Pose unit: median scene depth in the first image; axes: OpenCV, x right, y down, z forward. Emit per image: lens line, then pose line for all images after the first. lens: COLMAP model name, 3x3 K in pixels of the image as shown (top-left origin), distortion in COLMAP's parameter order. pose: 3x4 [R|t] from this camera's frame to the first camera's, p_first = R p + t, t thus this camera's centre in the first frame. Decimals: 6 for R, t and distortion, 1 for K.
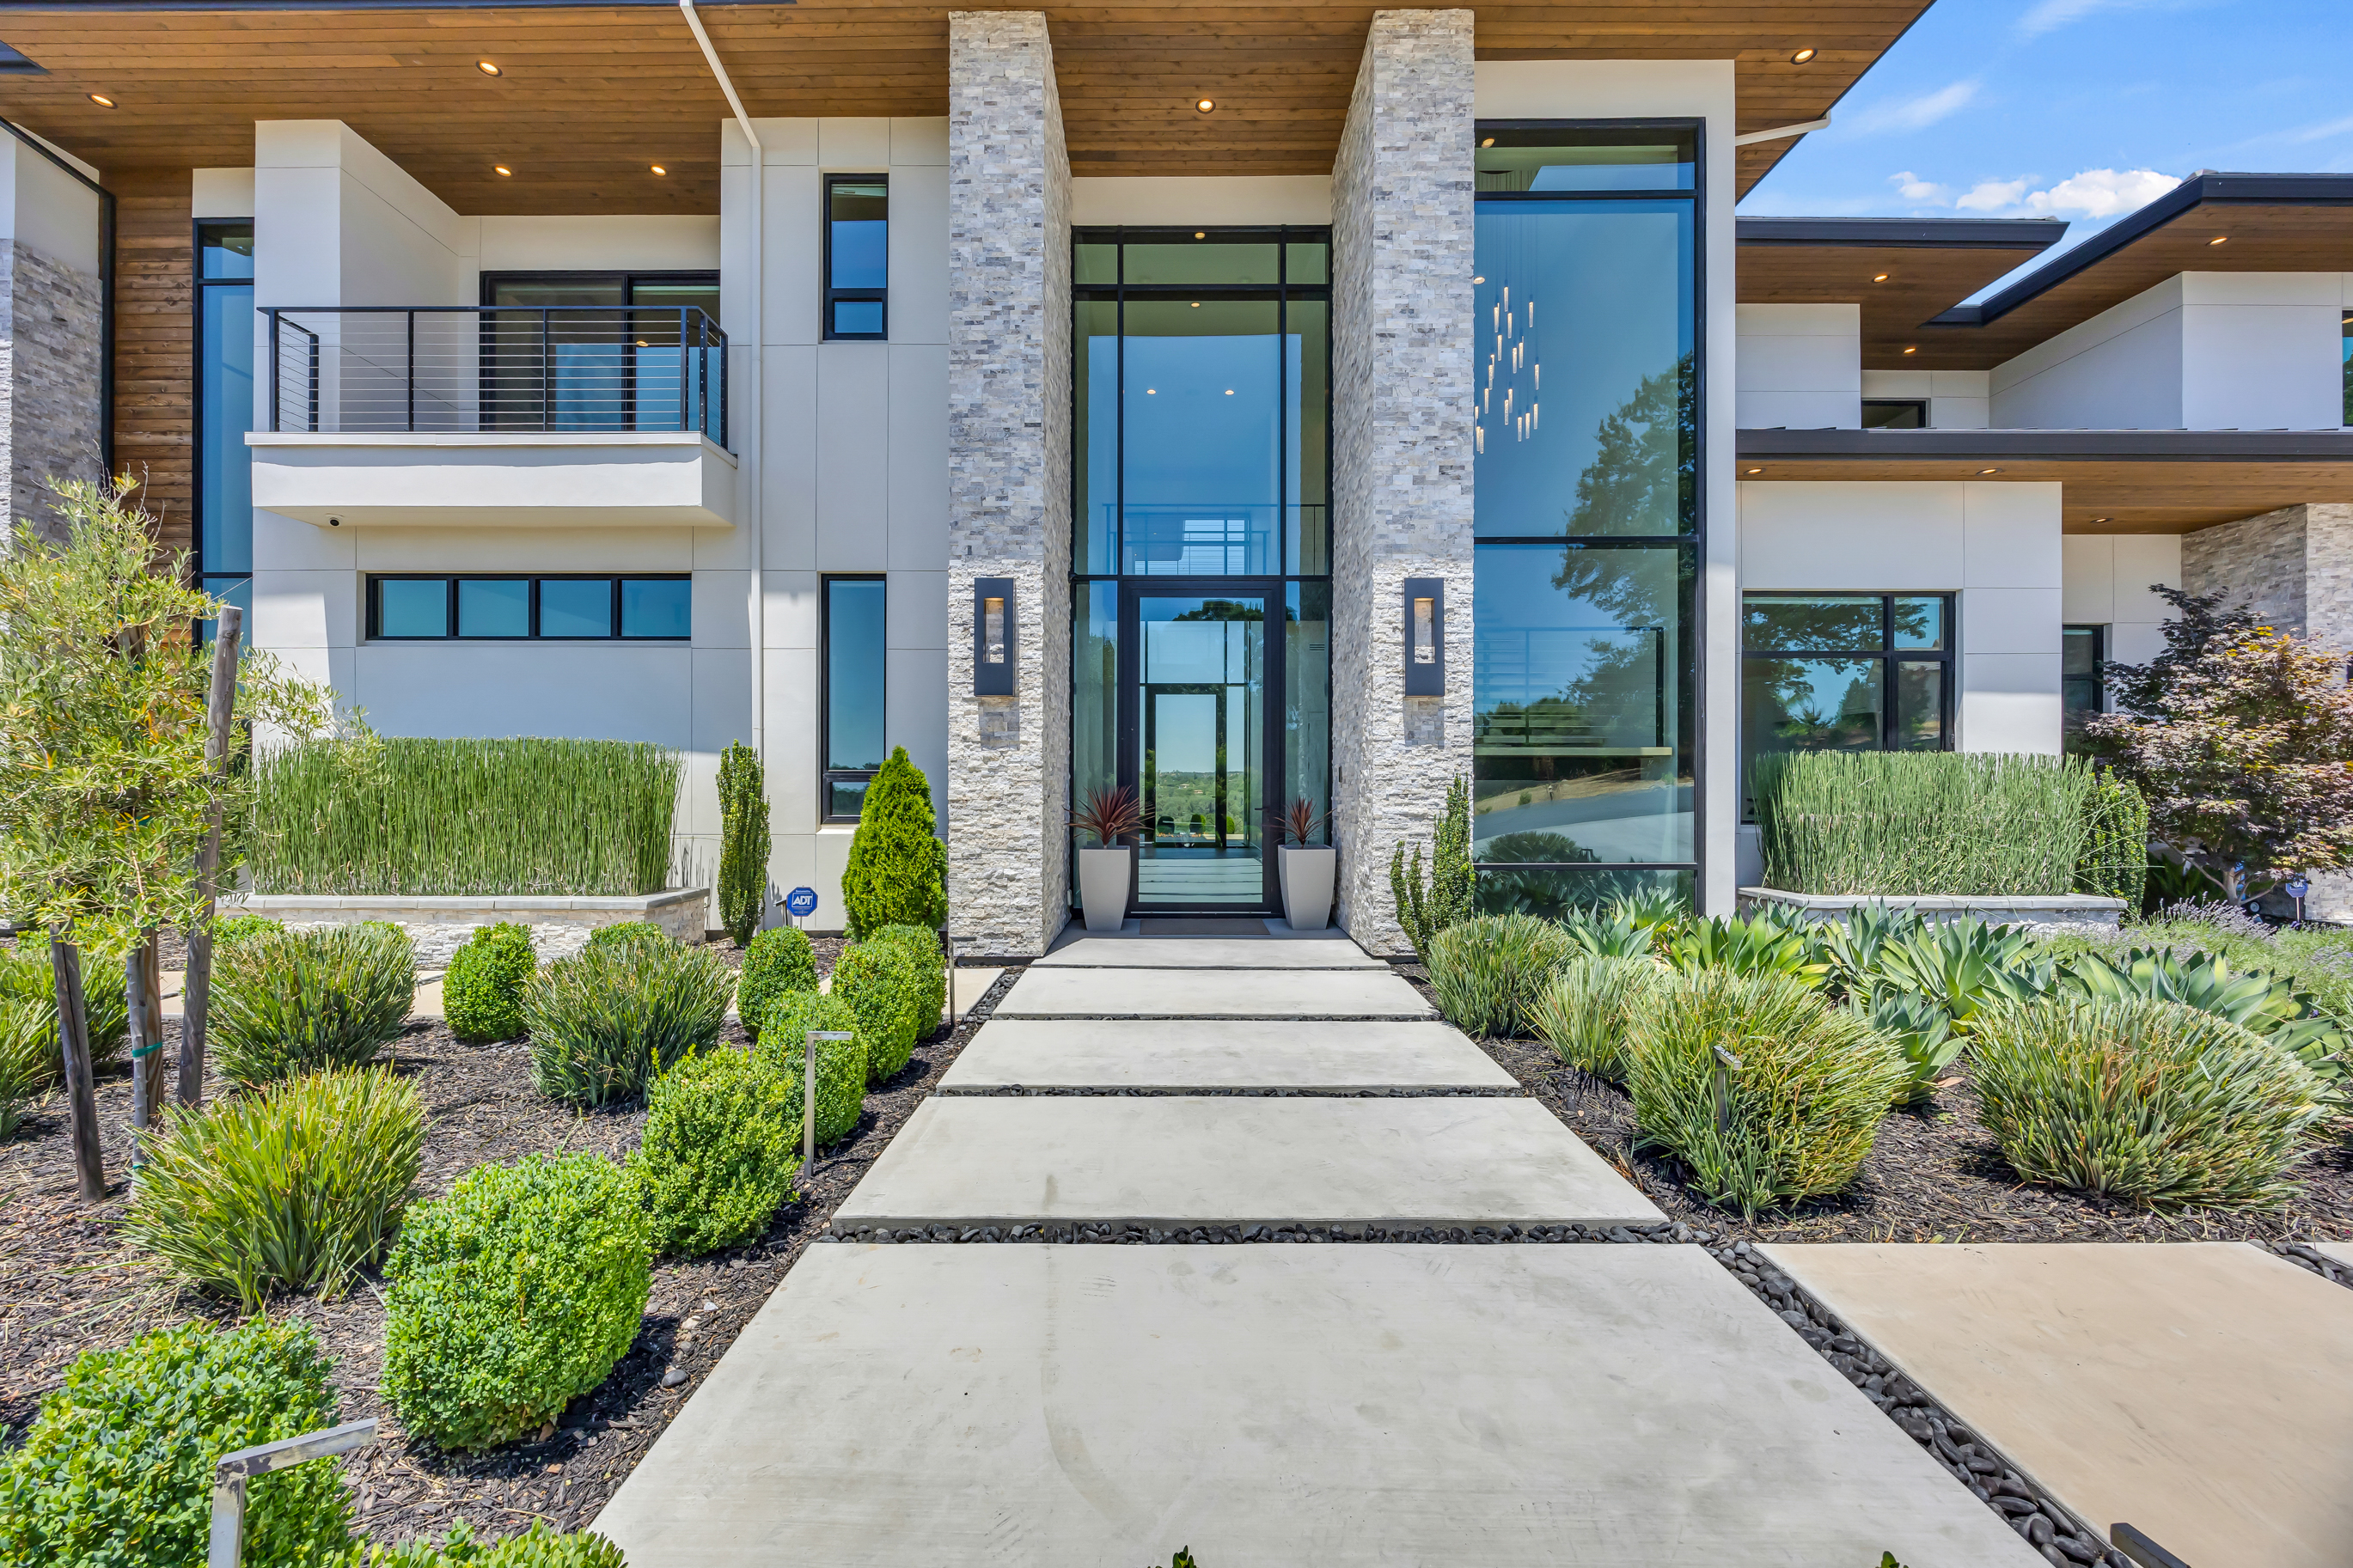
lens RADIAL K [[886.3, 0, 1176.5], [0, 886.3, 784.0], [0, 0, 1]] dist [-0.001368, -0.000192]
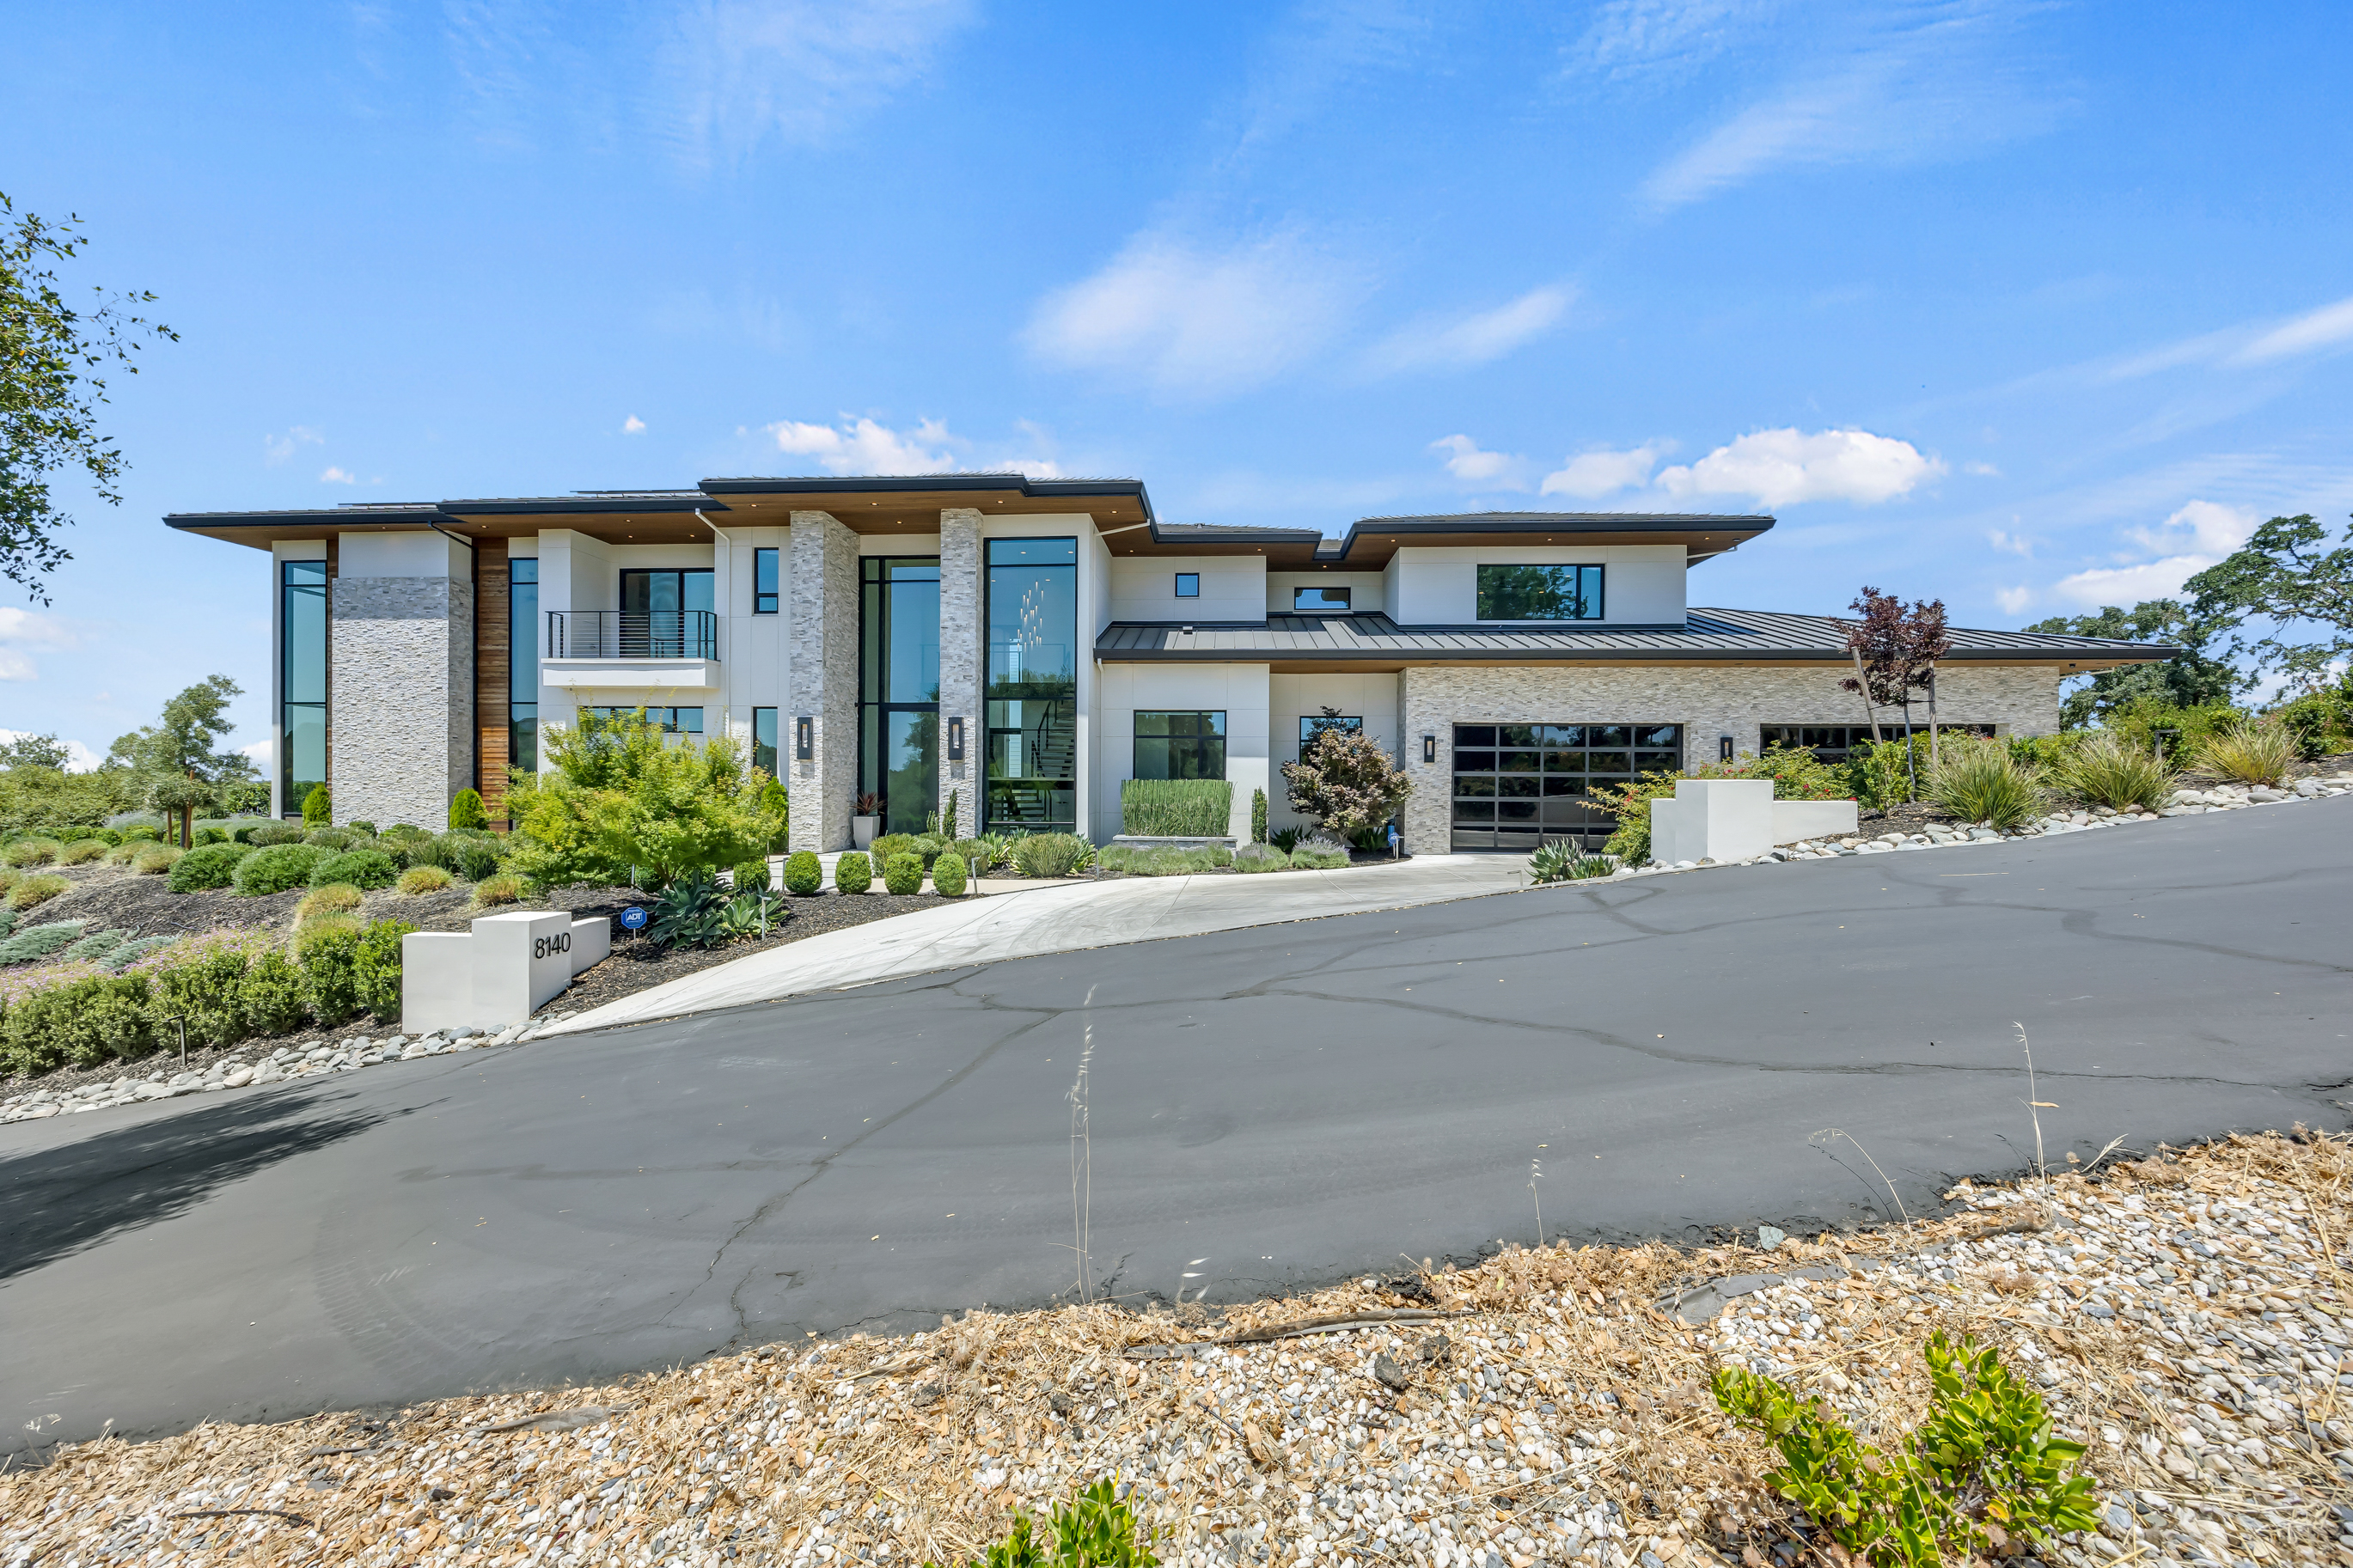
lens RADIAL K [[886.3, 0, 1176.5], [0, 886.3, 784.0], [0, 0, 1]] dist [-0.001368, -0.000192]
pose [[0.998291, 0.004307, -0.058283, 1.106399], [-0.004087, 0.999984, 0.003890, -0.036651], [0.058299, -0.003645, 0.998293, -1.685100]]
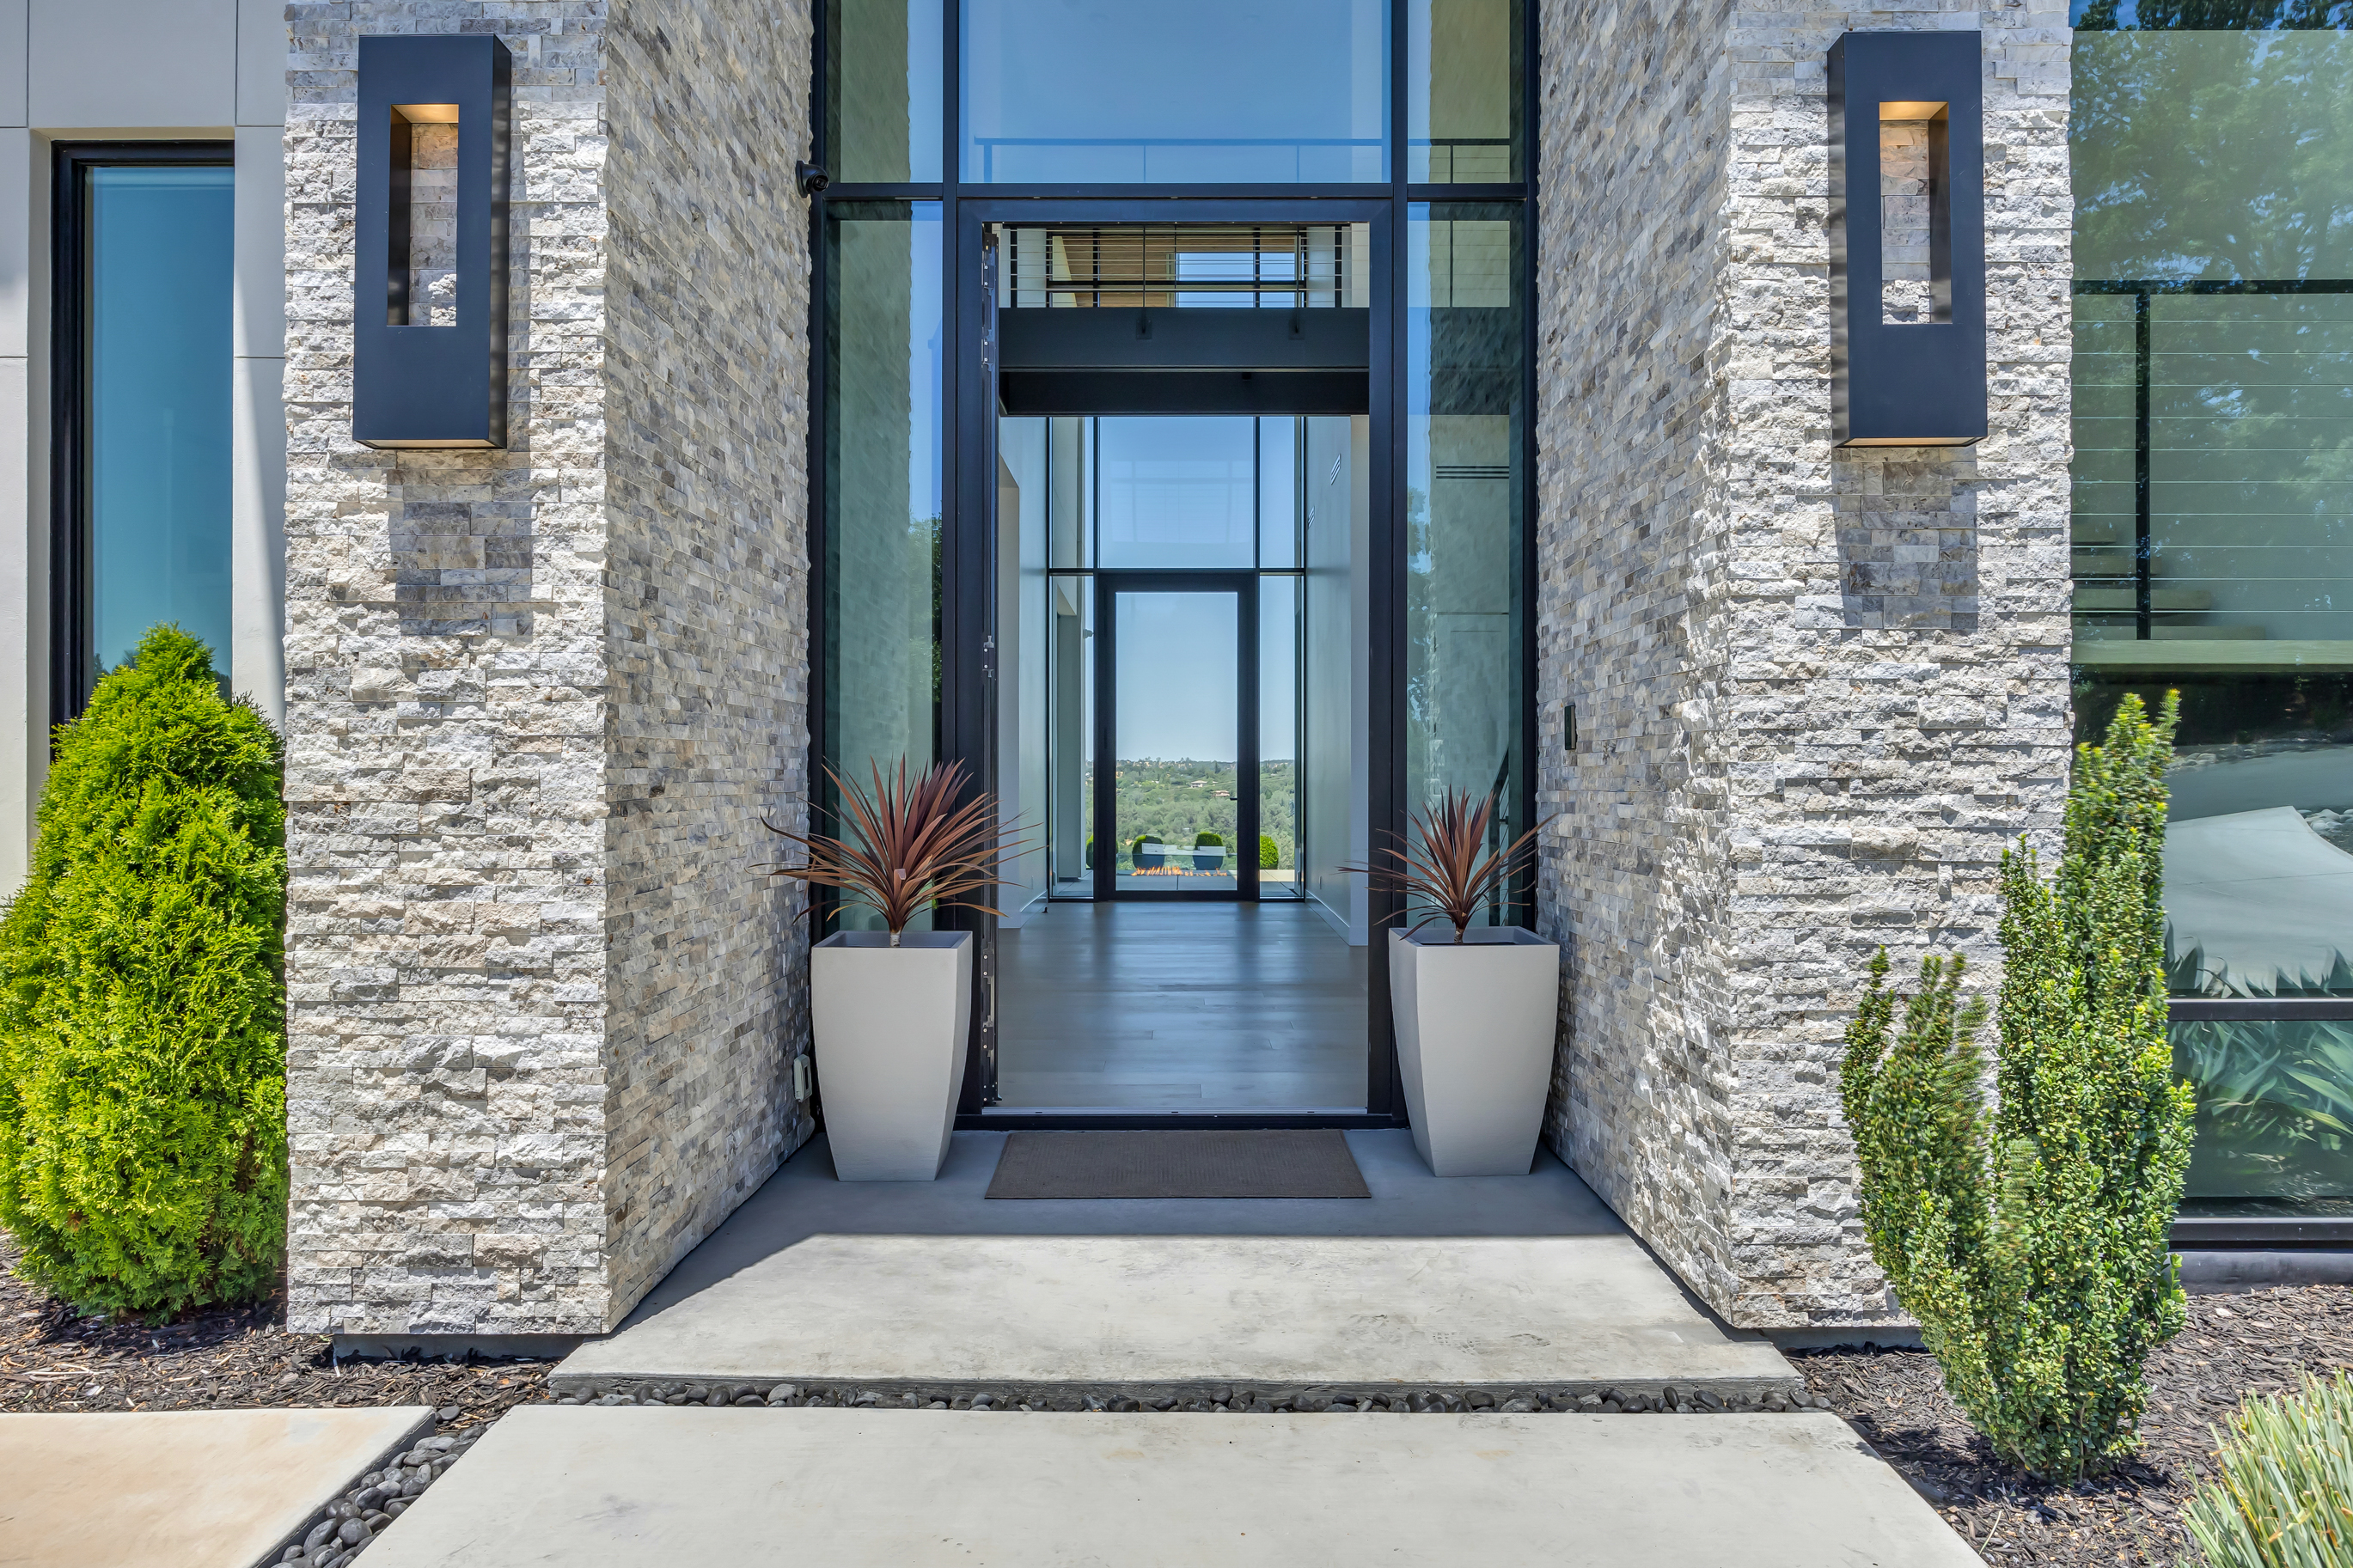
lens RADIAL K [[1462.7, 0, 1176.5], [0, 1462.7, 784.0], [0, 0, 1]] dist [-0.001142, -0.000307]
pose [[0.999985, -0.002435, -0.004959, 0.040244], [0.002451, 0.999992, 0.003146, 0.010974], [0.004951, -0.003158, 0.999983, 0.512964]]
